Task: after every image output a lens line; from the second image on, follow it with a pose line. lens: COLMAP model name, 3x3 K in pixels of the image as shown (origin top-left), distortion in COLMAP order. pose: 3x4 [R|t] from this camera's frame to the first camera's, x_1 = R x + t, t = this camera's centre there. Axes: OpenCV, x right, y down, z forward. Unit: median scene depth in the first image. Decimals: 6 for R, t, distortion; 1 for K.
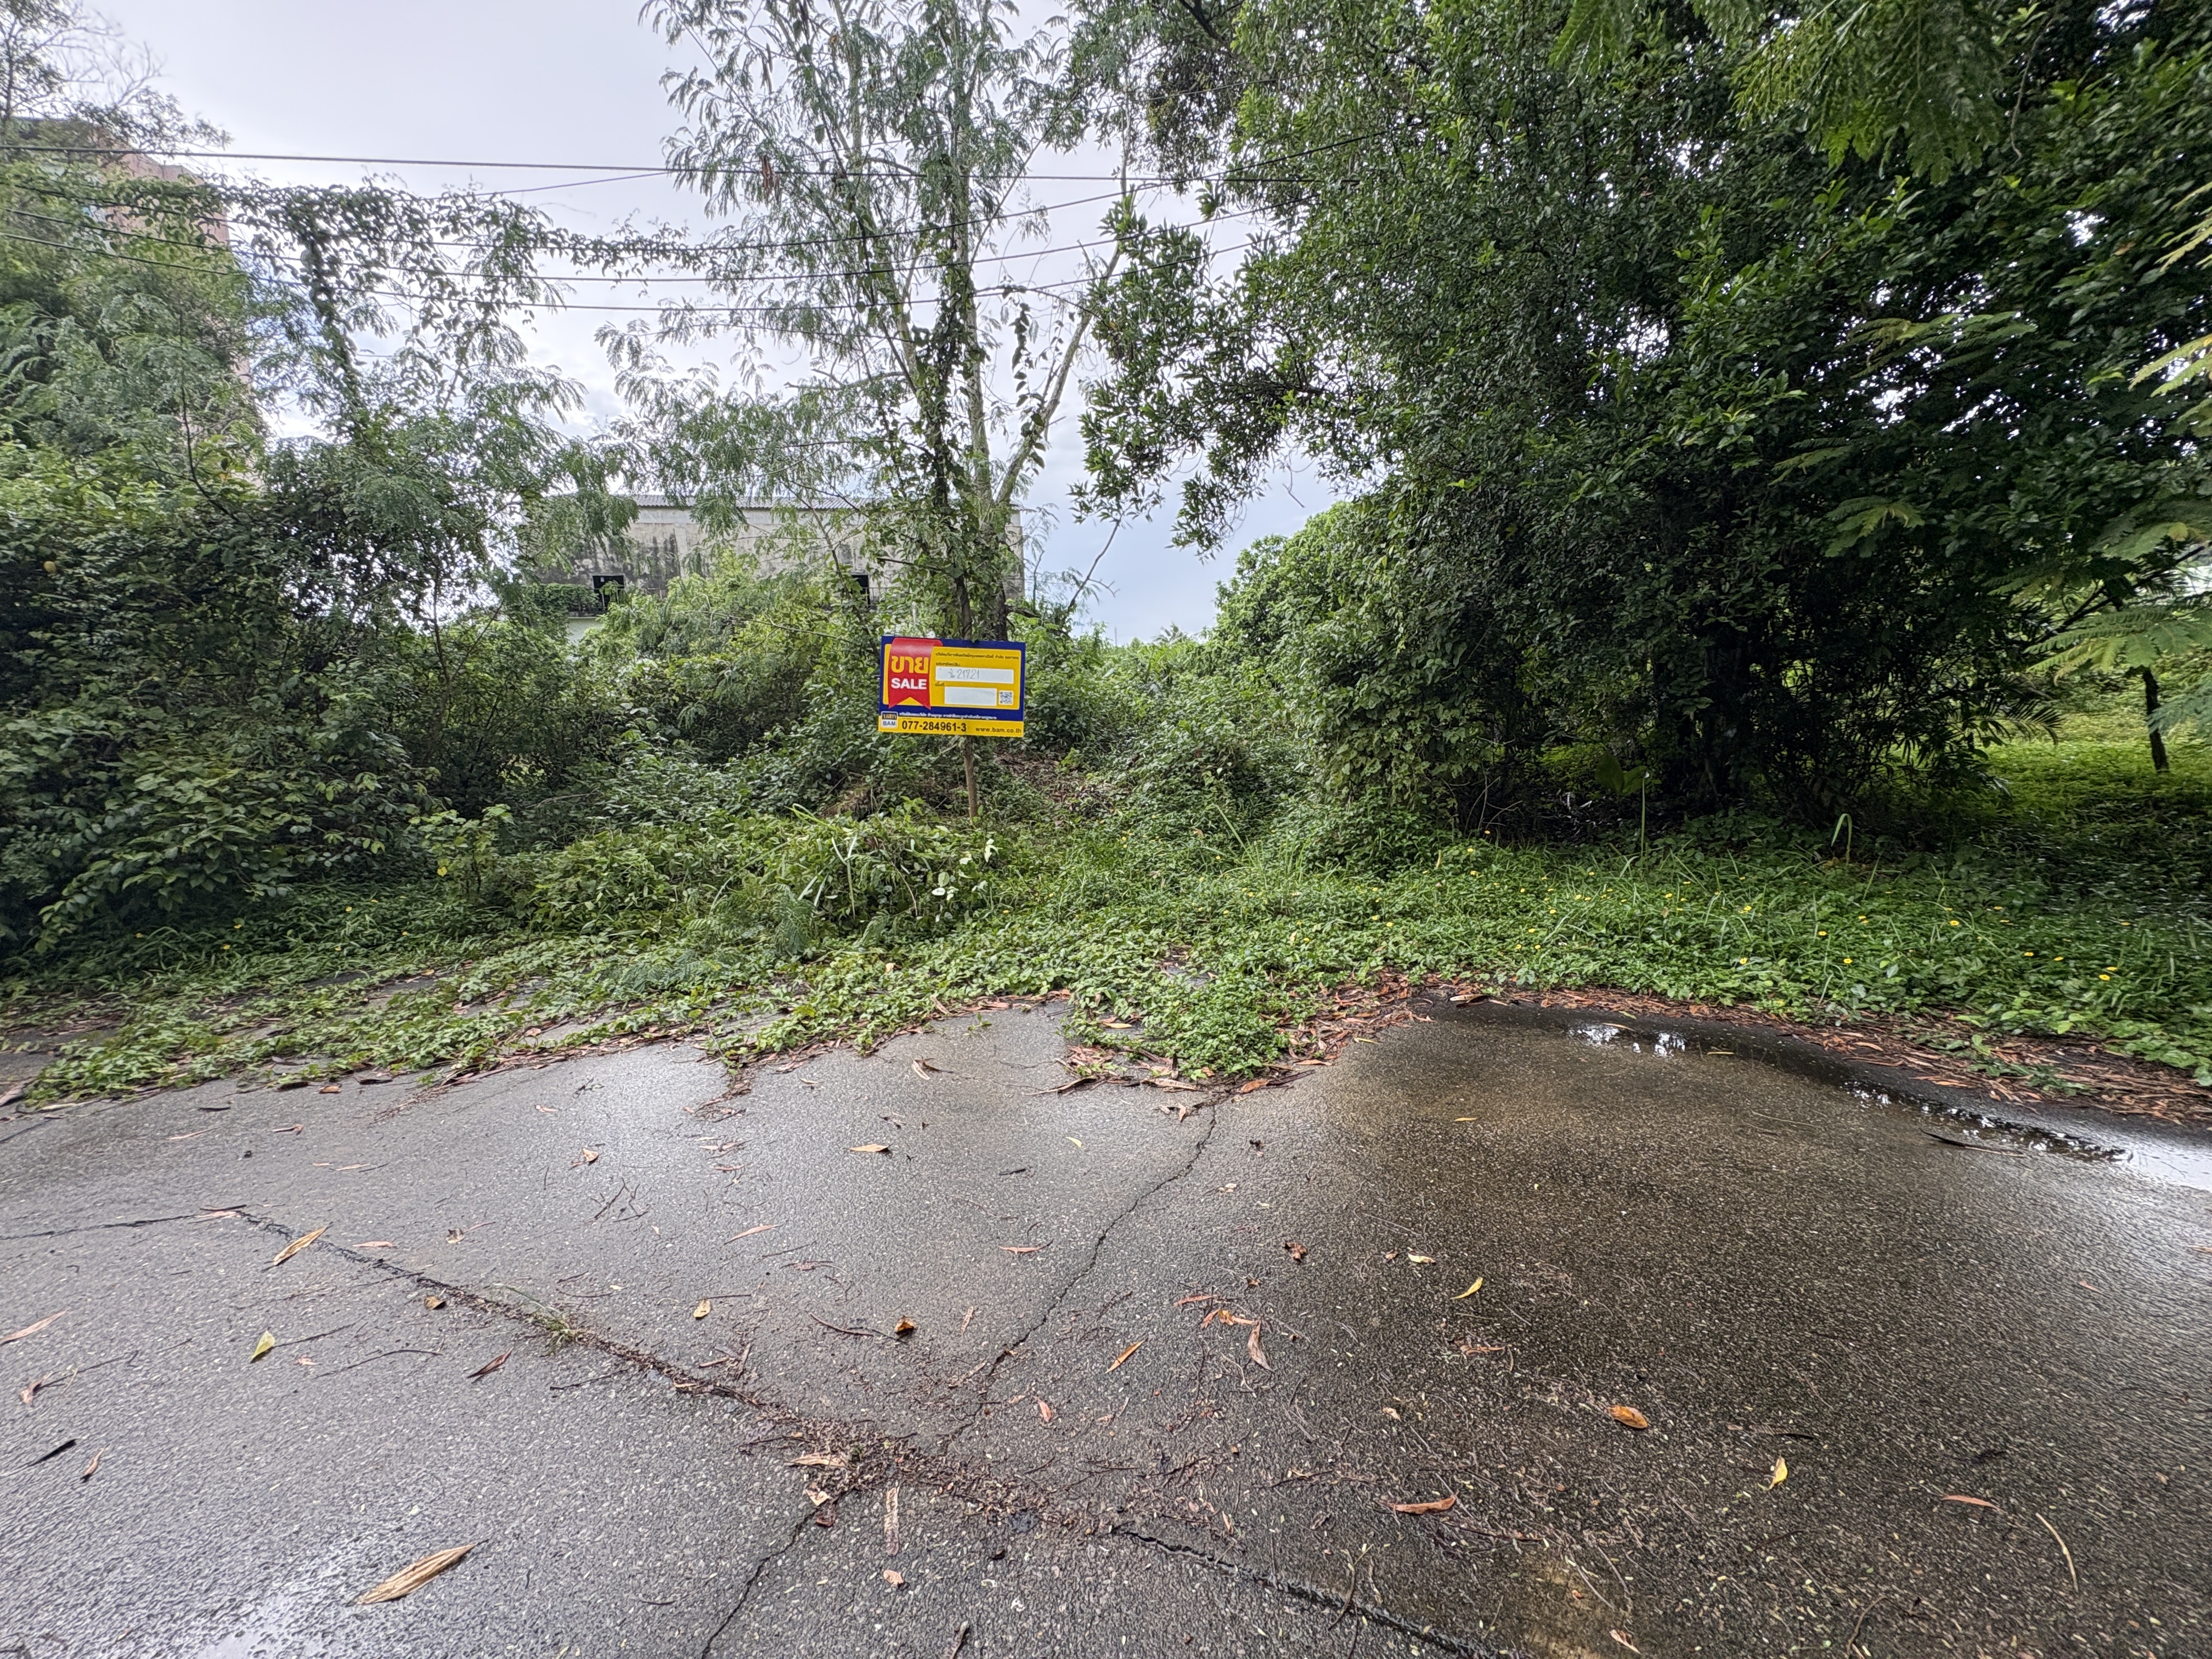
lens RADIAL K [[879.5, 0, 1106.7], [0, 879.5, 829.3], [0, 0, 1]] dist [-0.000799, 0.000220]
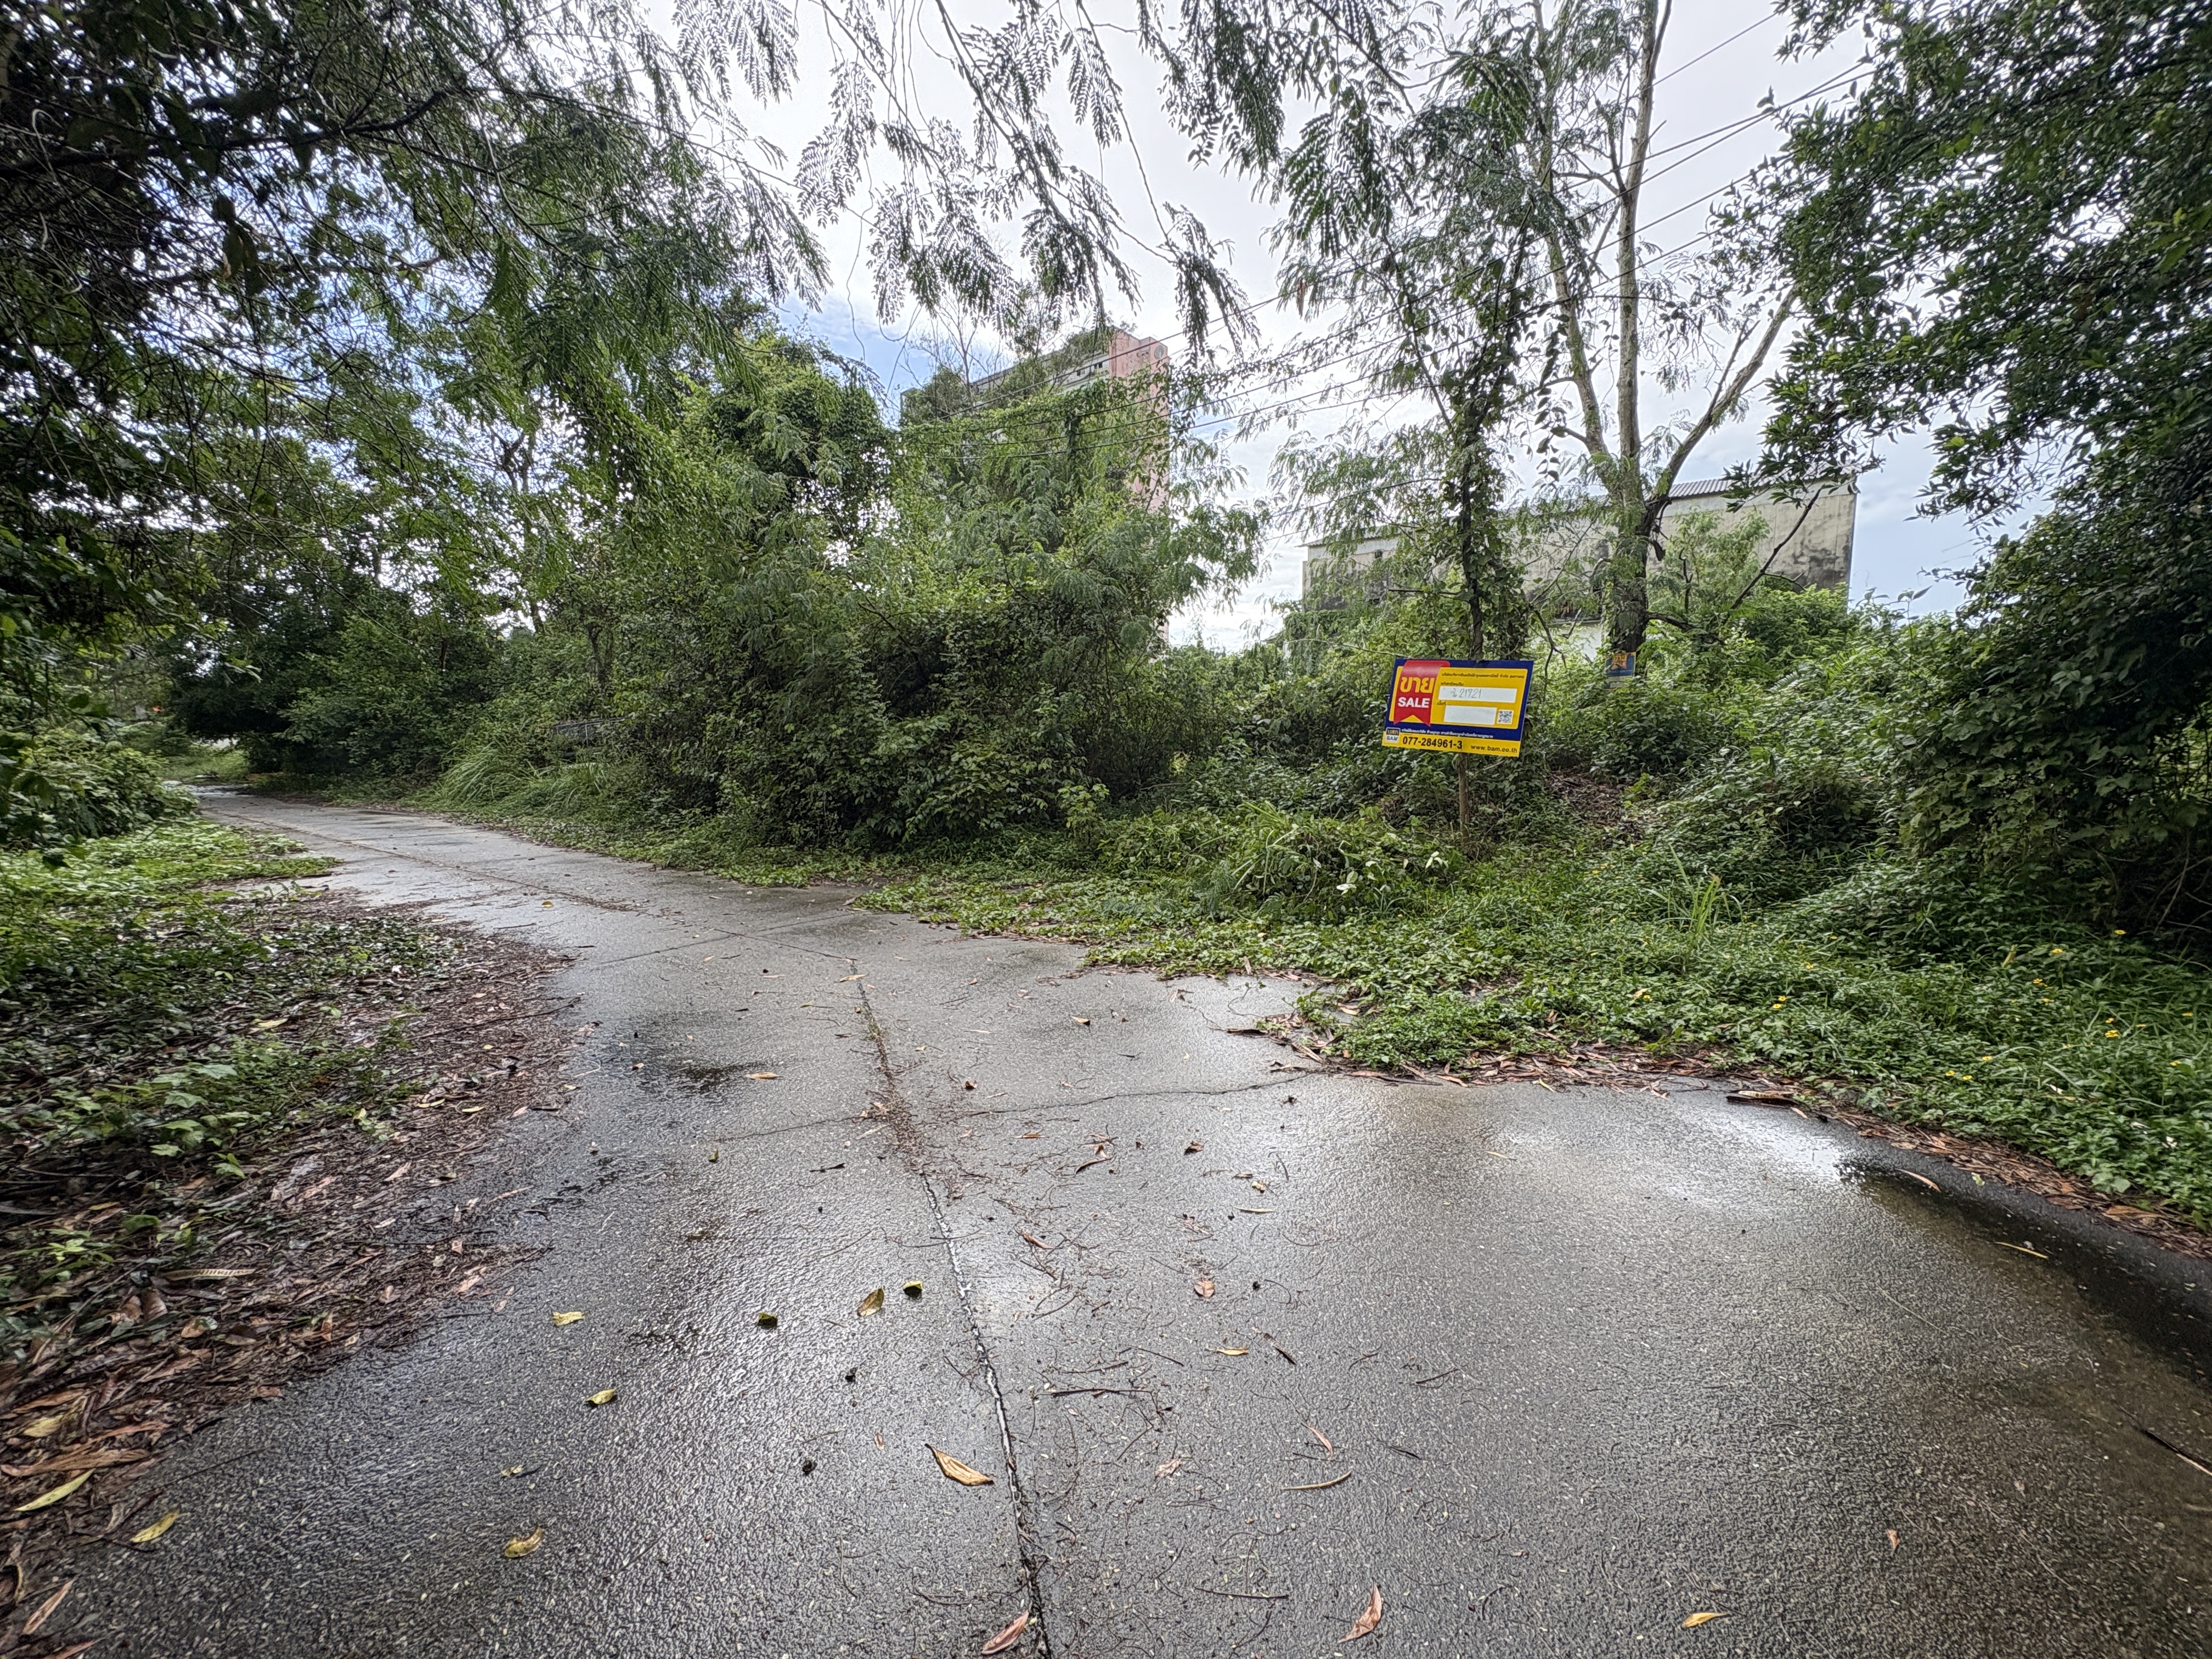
lens RADIAL K [[879.5, 0, 1106.7], [0, 879.5, 829.3], [0, 0, 1]] dist [-0.000799, 0.000220]
pose [[0.684327, 0.108145, -0.721111, 0.416073], [-0.116284, 0.992470, 0.038489, -0.011680], [0.719843, 0.057514, 0.691750, -0.011734]]
